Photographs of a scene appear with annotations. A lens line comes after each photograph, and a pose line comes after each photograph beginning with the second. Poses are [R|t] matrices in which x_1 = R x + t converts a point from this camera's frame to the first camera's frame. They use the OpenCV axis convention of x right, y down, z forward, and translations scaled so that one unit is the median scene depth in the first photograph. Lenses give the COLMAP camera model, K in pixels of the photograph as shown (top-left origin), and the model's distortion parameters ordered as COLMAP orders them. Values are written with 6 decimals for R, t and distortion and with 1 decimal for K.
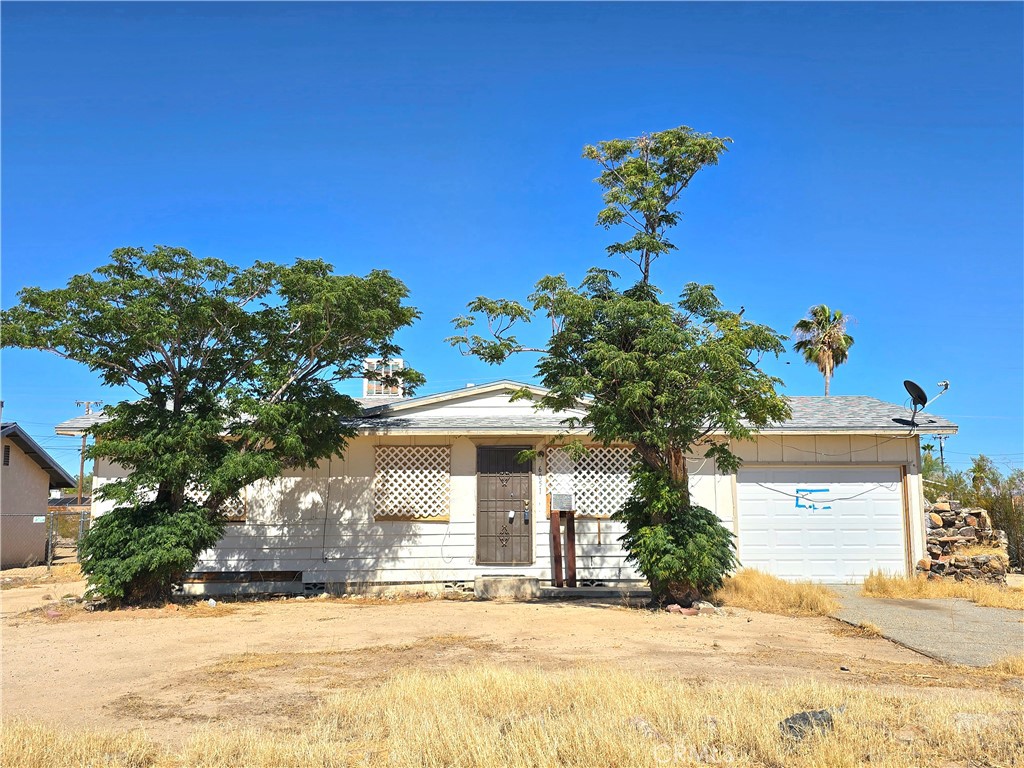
lens RADIAL K [[707.3, 0, 512.2], [0, 707.3, 385.5], [0, 0, 1]] dist [0.062586, -0.019627]
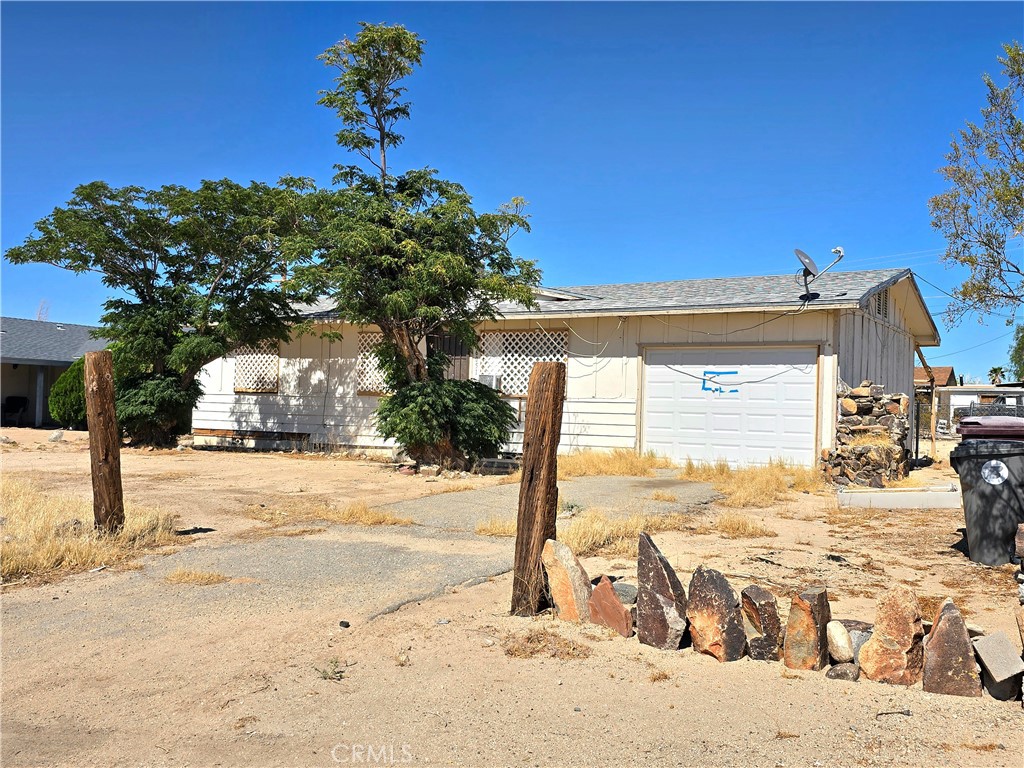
lens RADIAL K [[707.3, 0, 512.4], [0, 707.3, 380.3], [0, 0, 1]] dist [0.062586, -0.019627]
pose [[0.913151, 0.014365, -0.407367, 0.535970], [0.049249, 0.988170, 0.145241, 0.007255], [0.404634, -0.152689, 0.901641, 0.046857]]
